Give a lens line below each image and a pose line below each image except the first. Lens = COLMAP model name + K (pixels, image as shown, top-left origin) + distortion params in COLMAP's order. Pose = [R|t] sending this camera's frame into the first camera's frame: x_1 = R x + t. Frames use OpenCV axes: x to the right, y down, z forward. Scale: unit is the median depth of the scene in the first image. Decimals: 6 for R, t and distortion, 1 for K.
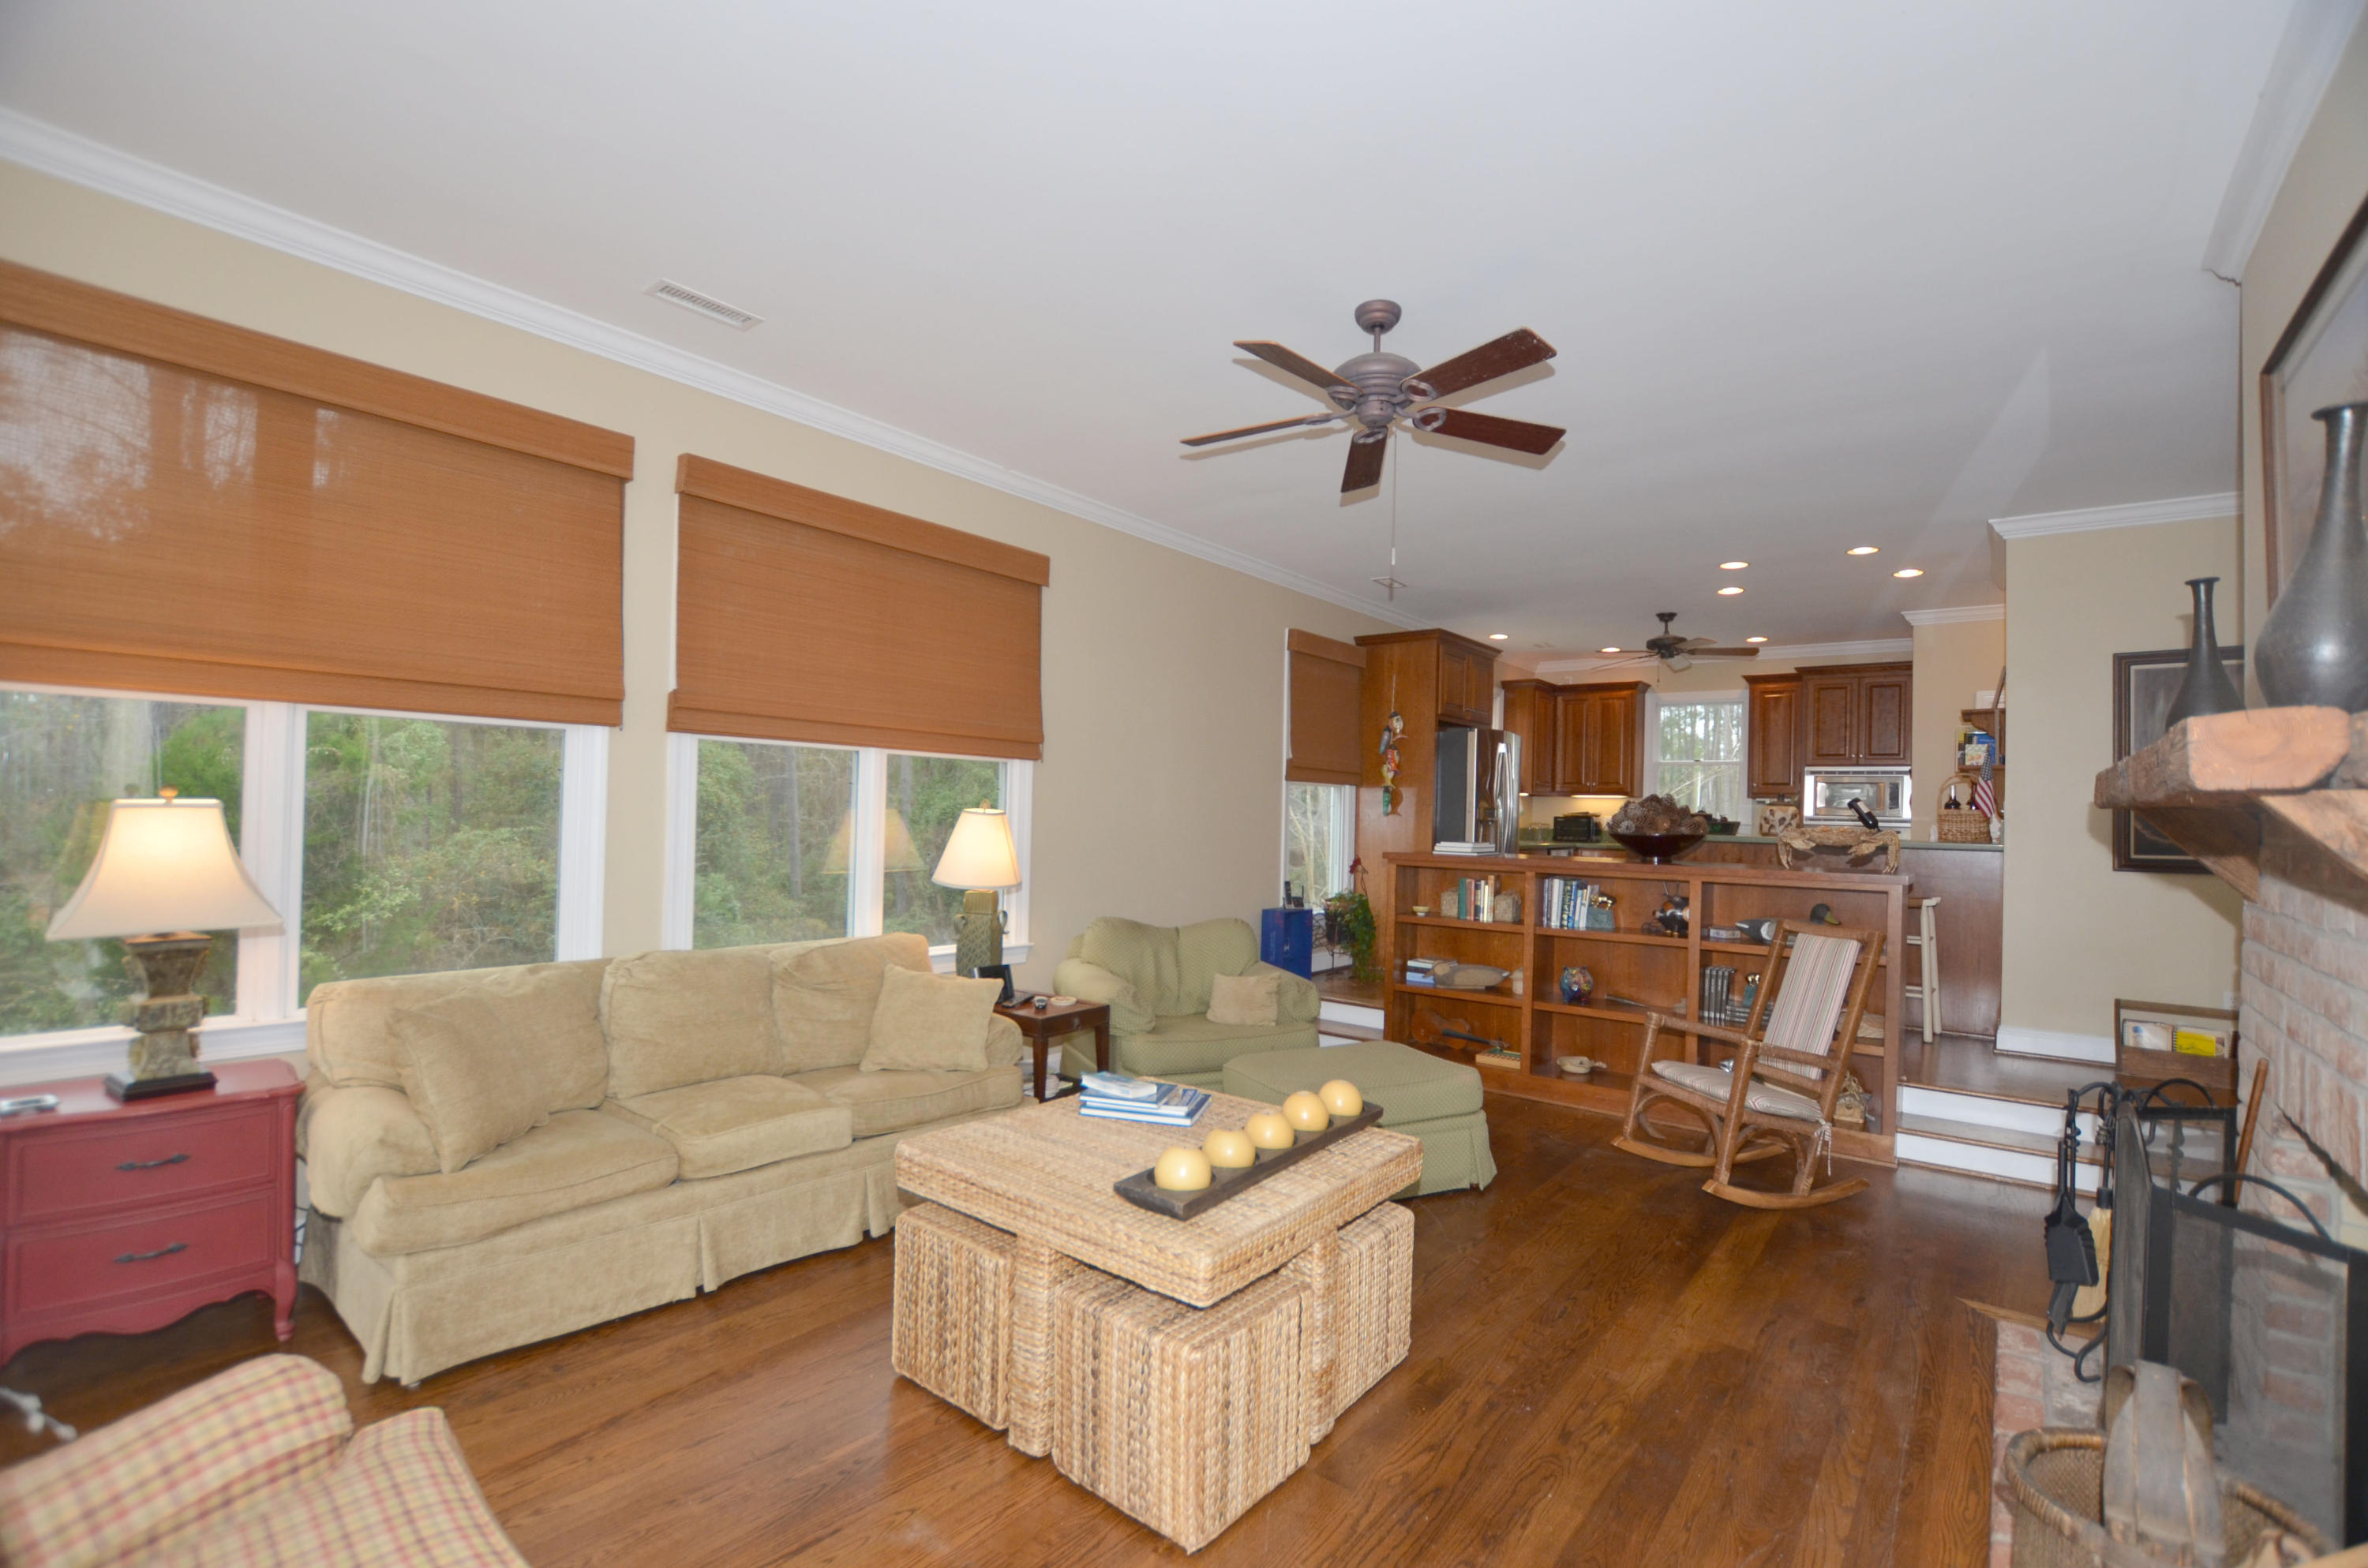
lens RADIAL K [[1036.2, 0, 1187.2], [0, 1036.2, 793.8], [0, 0, 1]] dist [-0.027075, 0.000832]
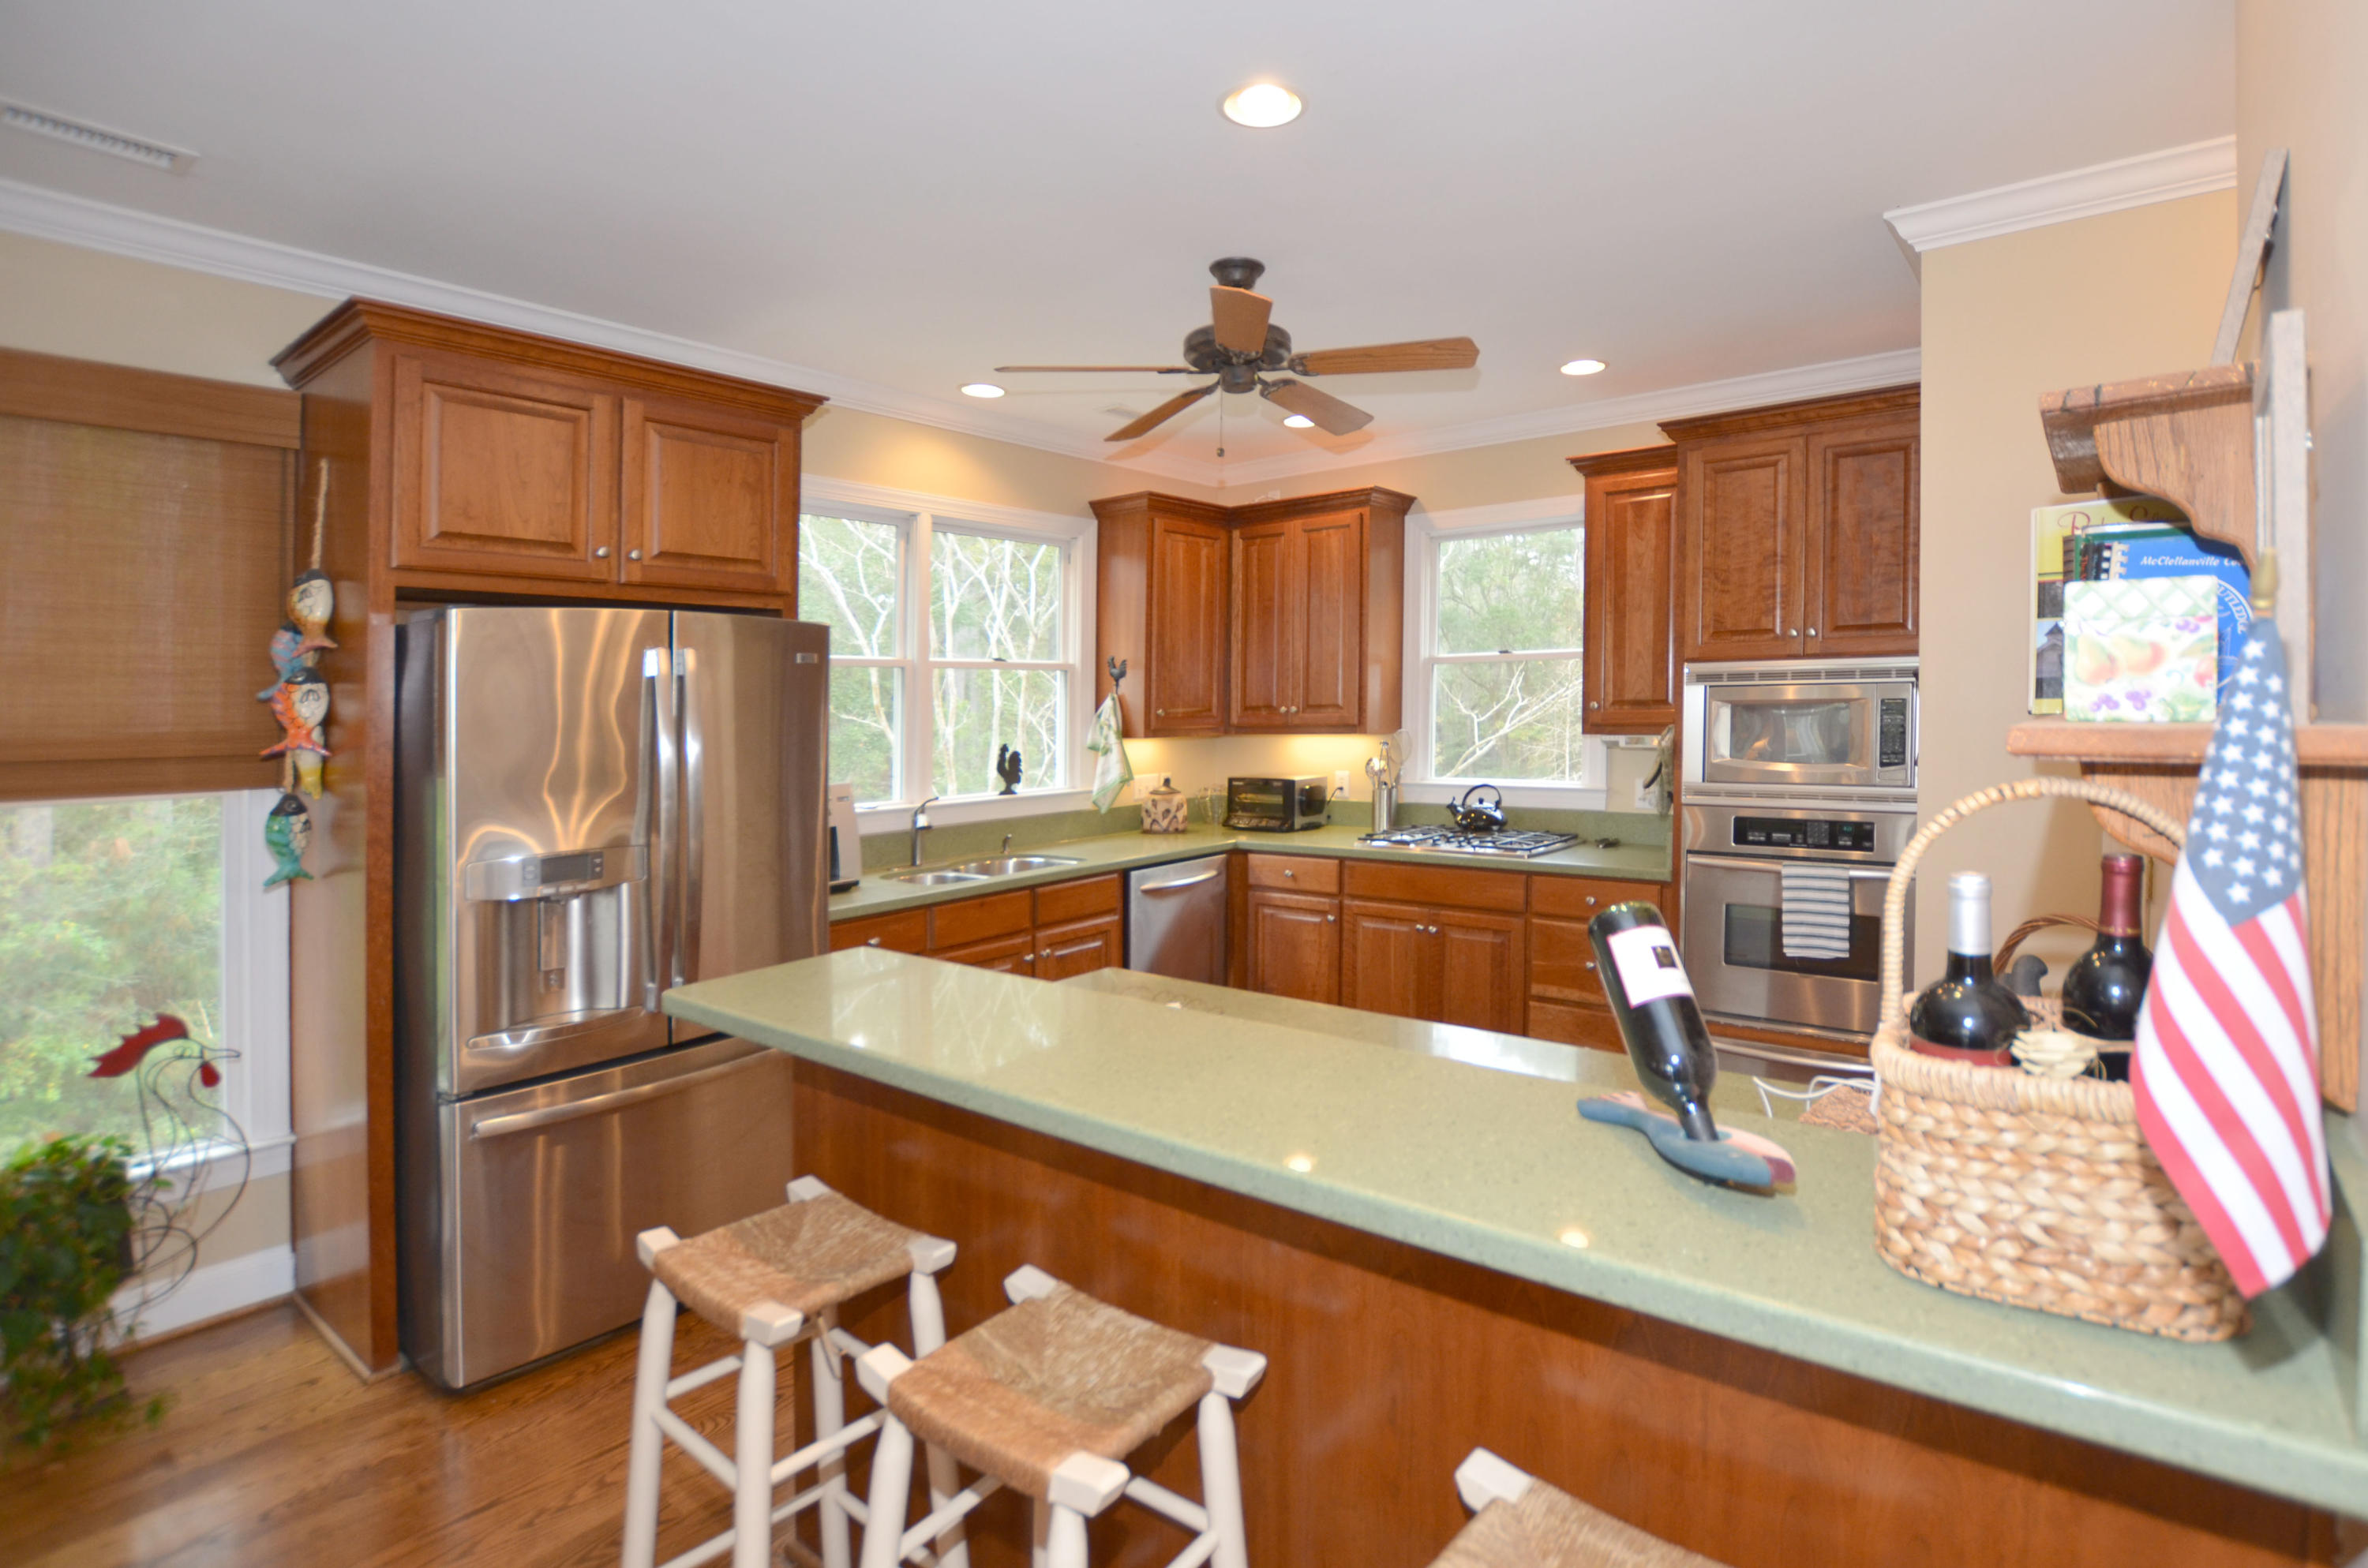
lens RADIAL K [[1147.0, 0, 1236.8], [0, 1147.0, 743.8], [0, 0, 1]] dist [-0.002882, -0.000079]
pose [[0.999002, -0.042662, 0.013209, 0.390580], [0.041983, 0.997965, 0.047995, -0.022632], [-0.015230, -0.047393, 0.998760, 0.509477]]
